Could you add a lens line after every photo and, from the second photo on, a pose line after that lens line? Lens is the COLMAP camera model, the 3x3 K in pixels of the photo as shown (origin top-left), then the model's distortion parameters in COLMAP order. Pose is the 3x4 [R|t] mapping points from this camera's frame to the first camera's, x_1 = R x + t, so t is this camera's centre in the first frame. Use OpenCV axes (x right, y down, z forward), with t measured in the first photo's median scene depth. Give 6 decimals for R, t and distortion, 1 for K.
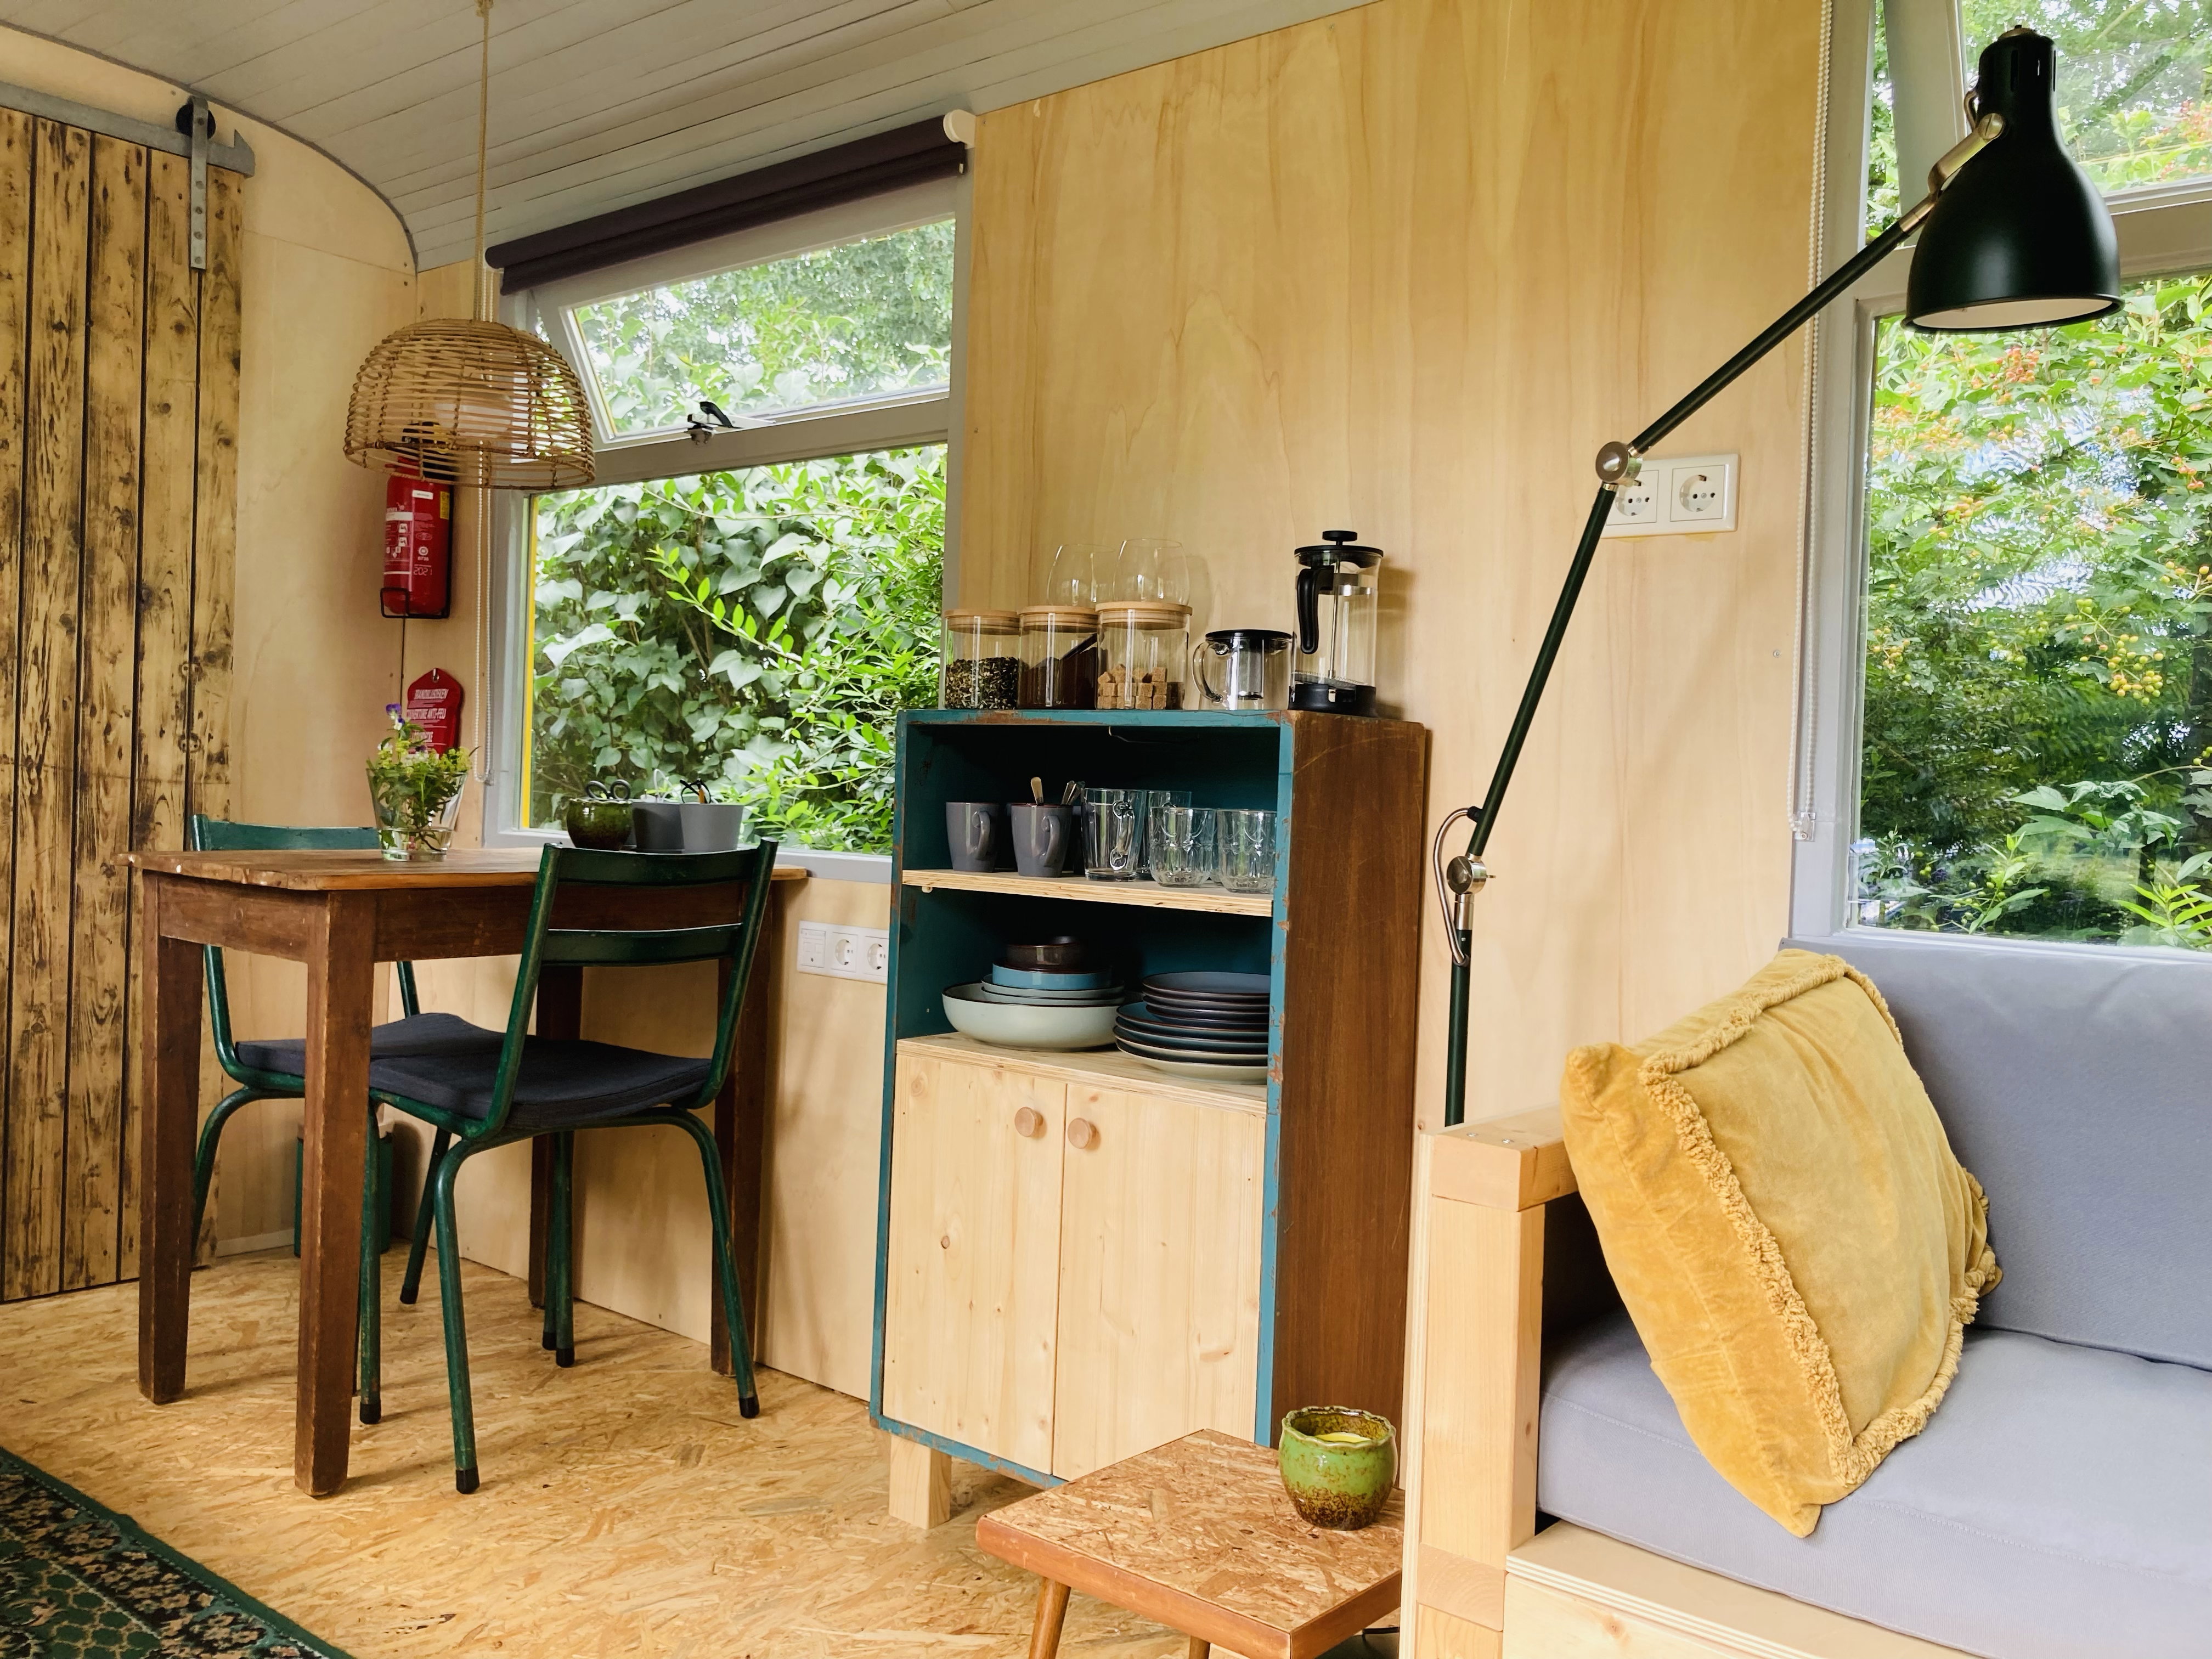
lens RADIAL K [[1852.0, 0, 1110.9], [0, 1852.0, 823.9], [0, 0, 1]] dist [0.036835, -0.014372]
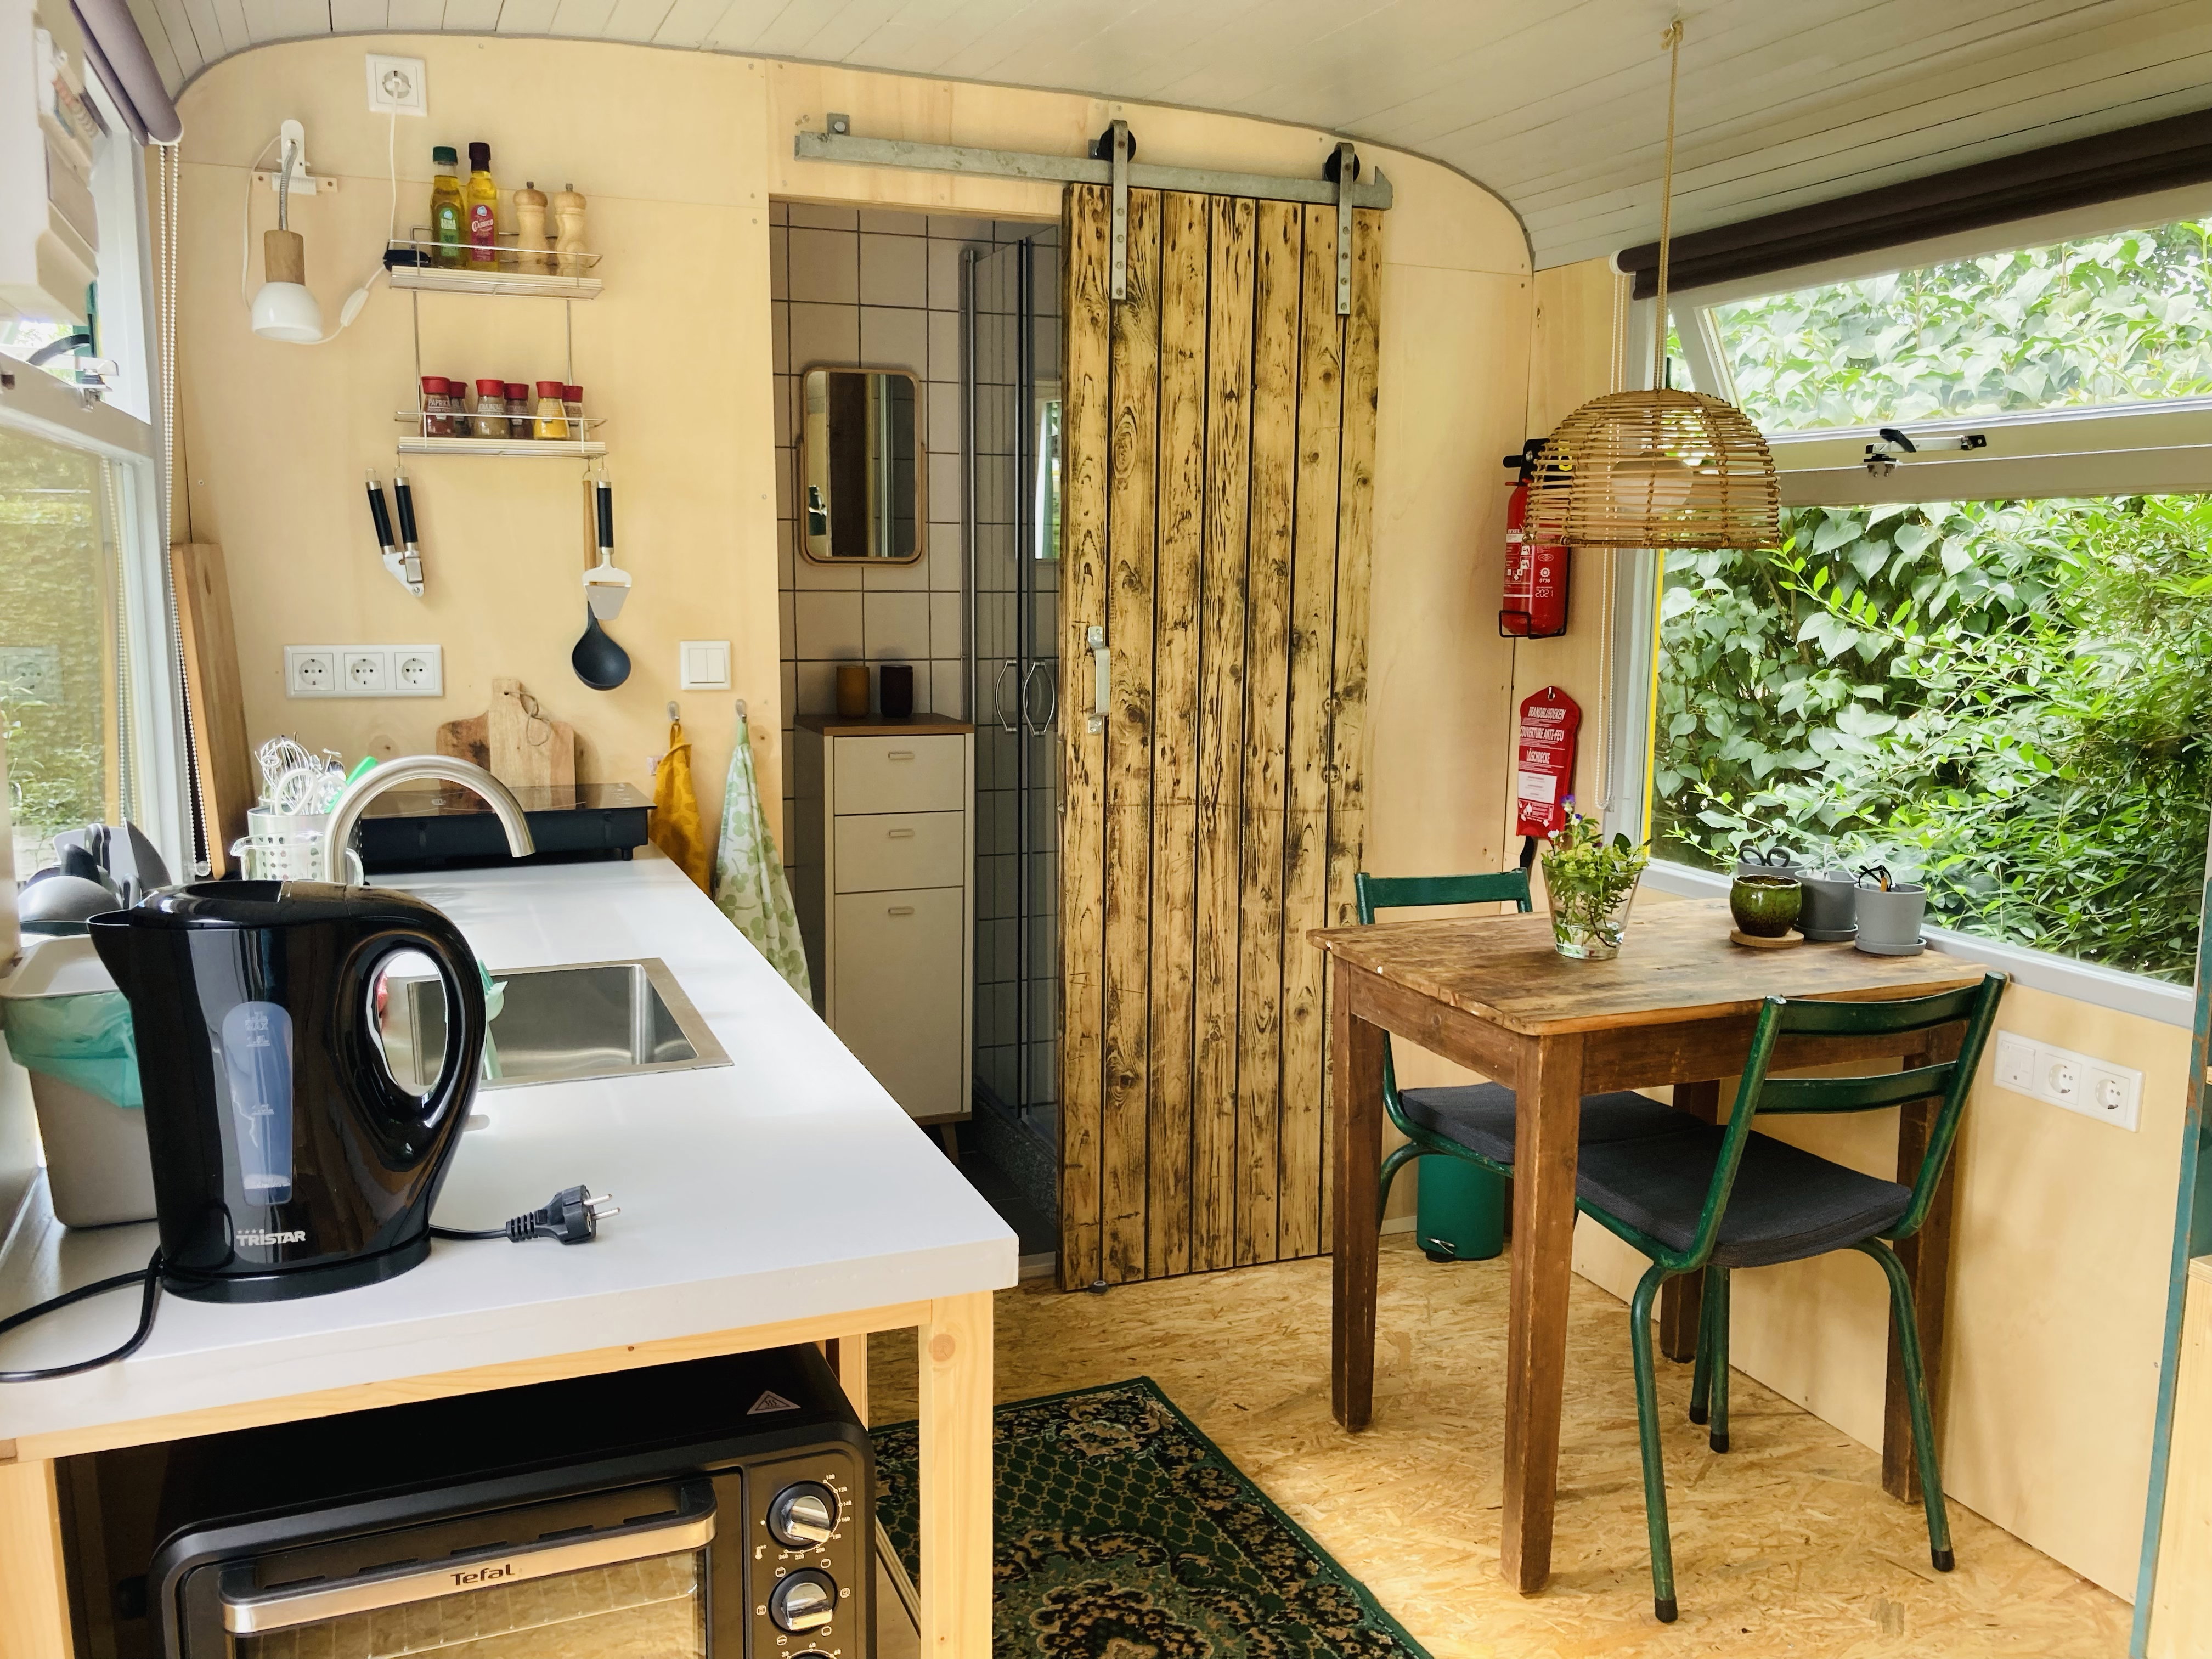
lens RADIAL K [[1817.5, 0, 1106.0], [0, 1817.5, 829.5], [0, 0, 1]] dist [0.148732, -0.372920]
pose [[0.880488, 0.036120, -0.472690, -0.118728], [0.015427, 0.994382, 0.104719, -0.126502], [0.473817, -0.099496, 0.874984, 0.029601]]
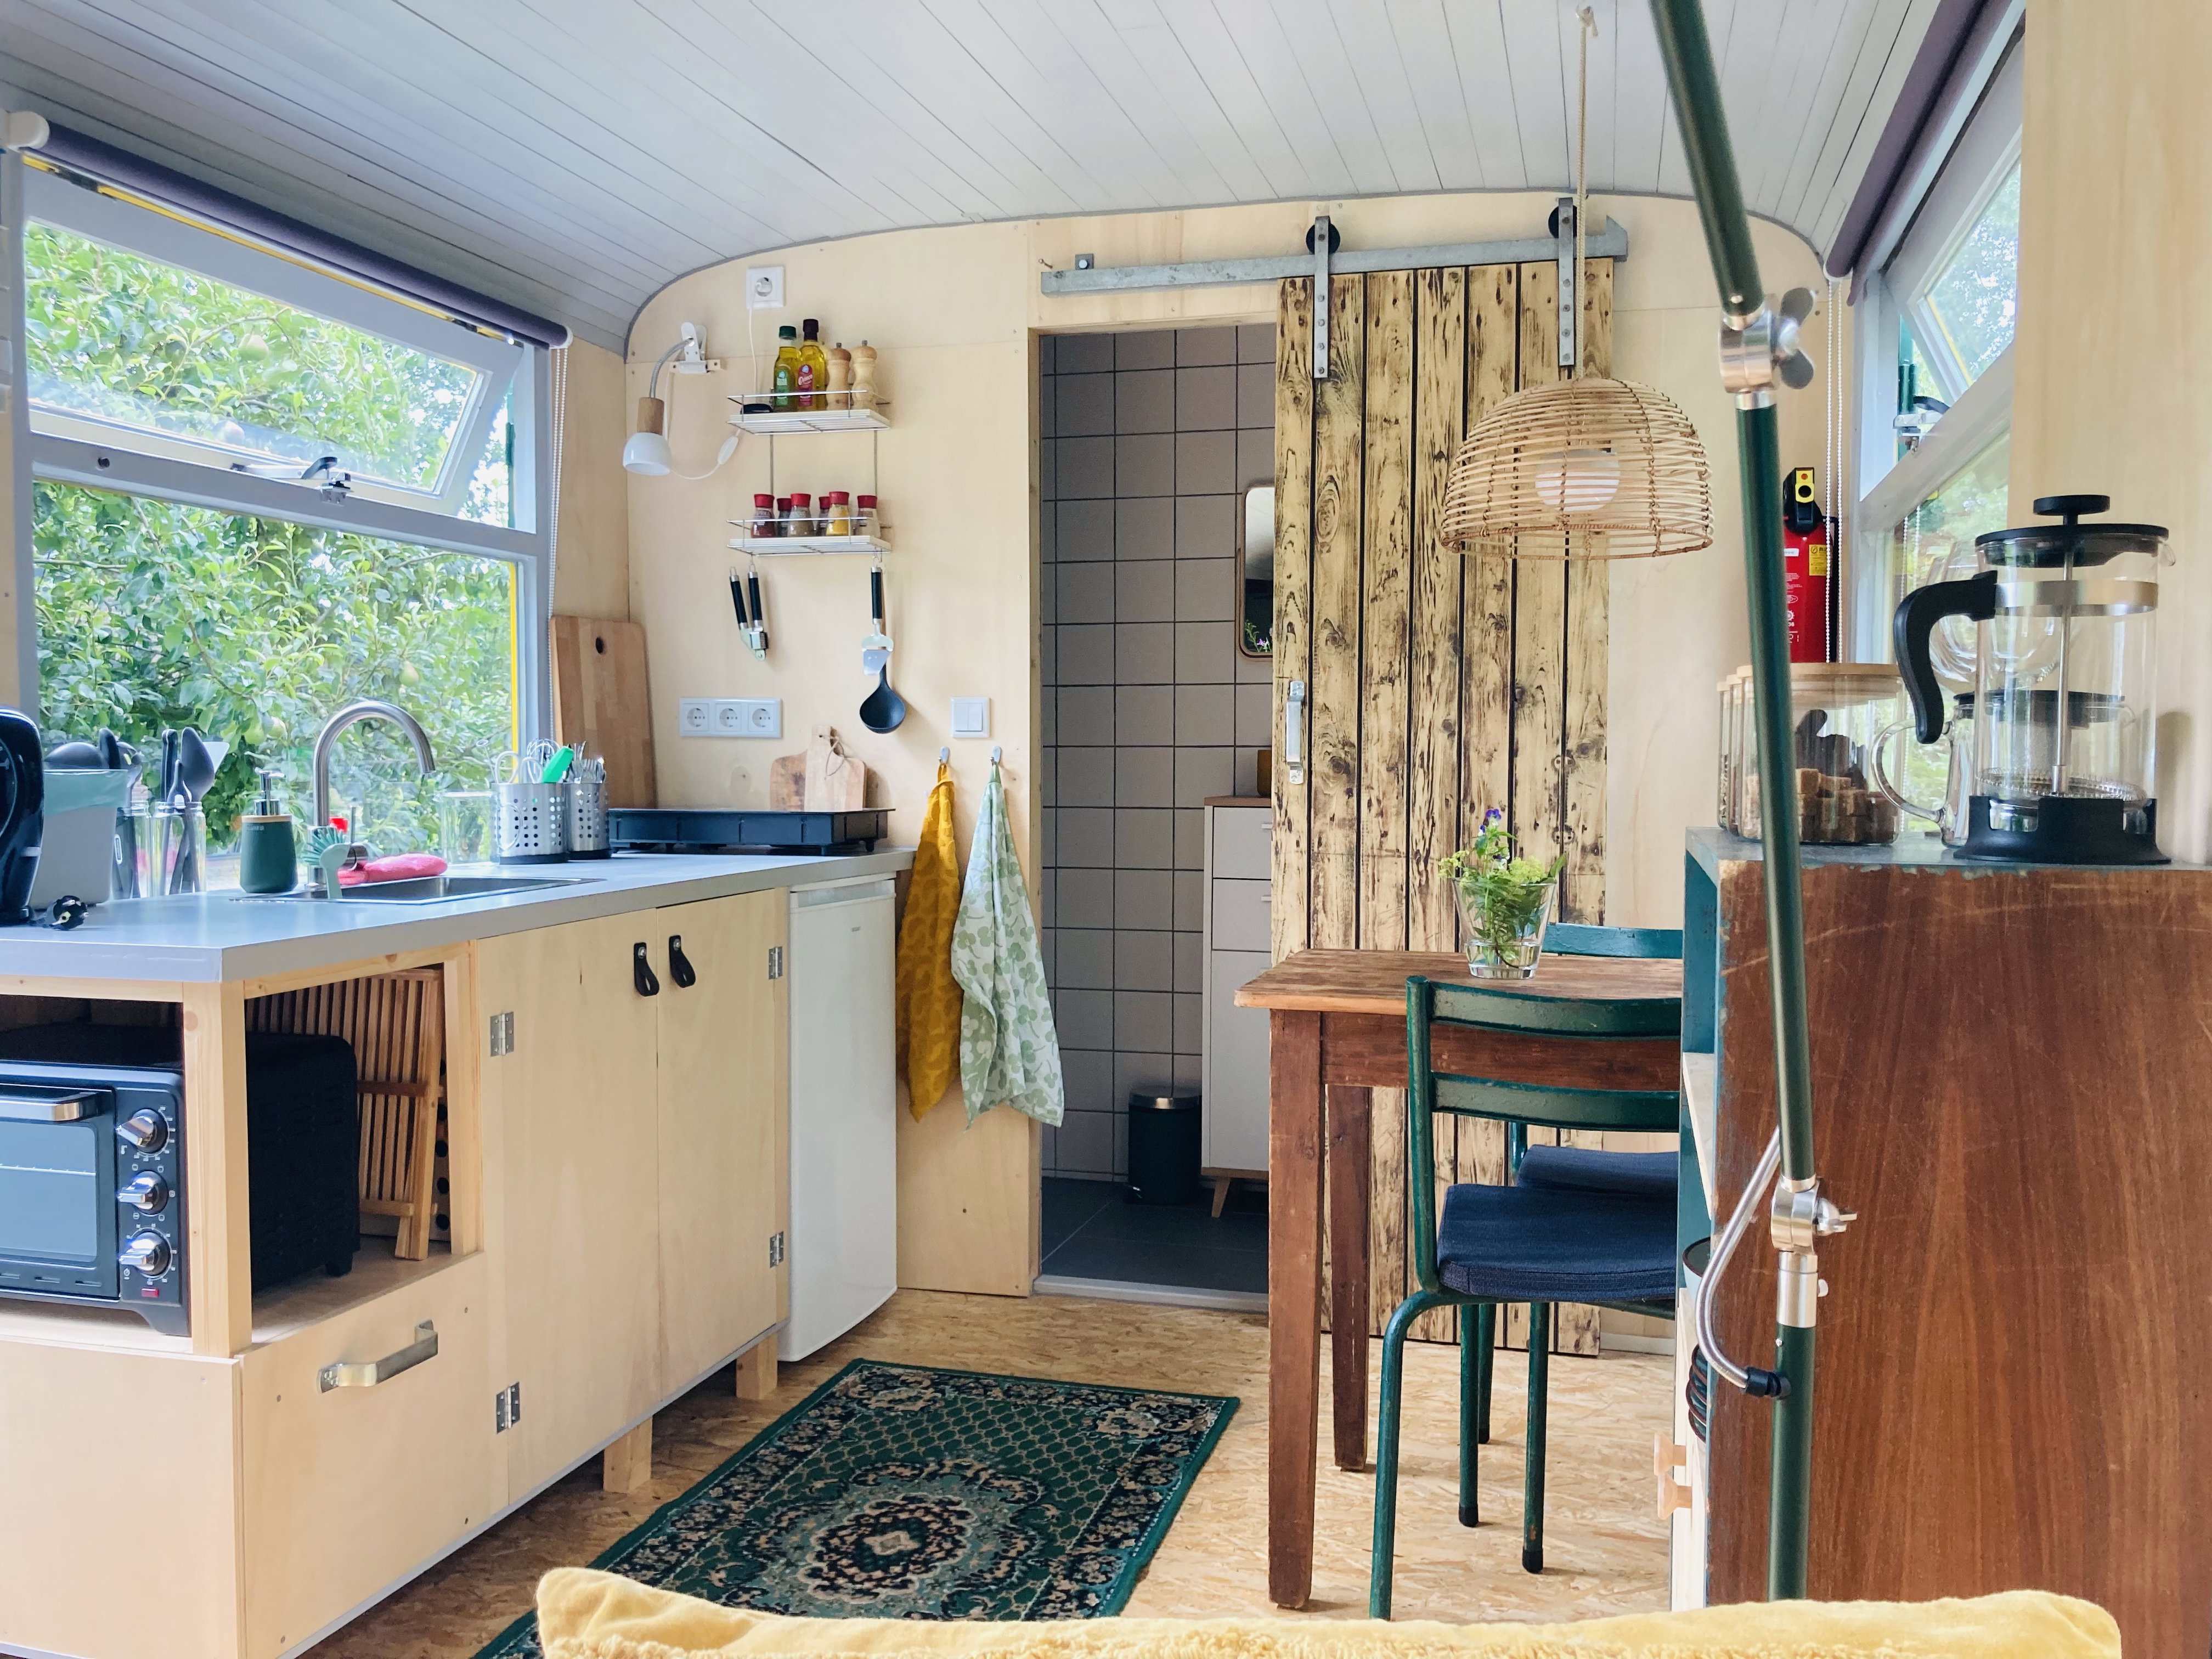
lens RADIAL K [[1830.4, 0, 1106.0], [0, 1830.4, 829.5], [0, 0, 1]] dist [0.140672, -0.483500]
pose [[0.414998, 0.005762, -0.909804, 0.325092], [-0.008127, 0.999964, 0.002627, -0.048416], [0.909786, 0.006304, 0.415030, 0.370328]]
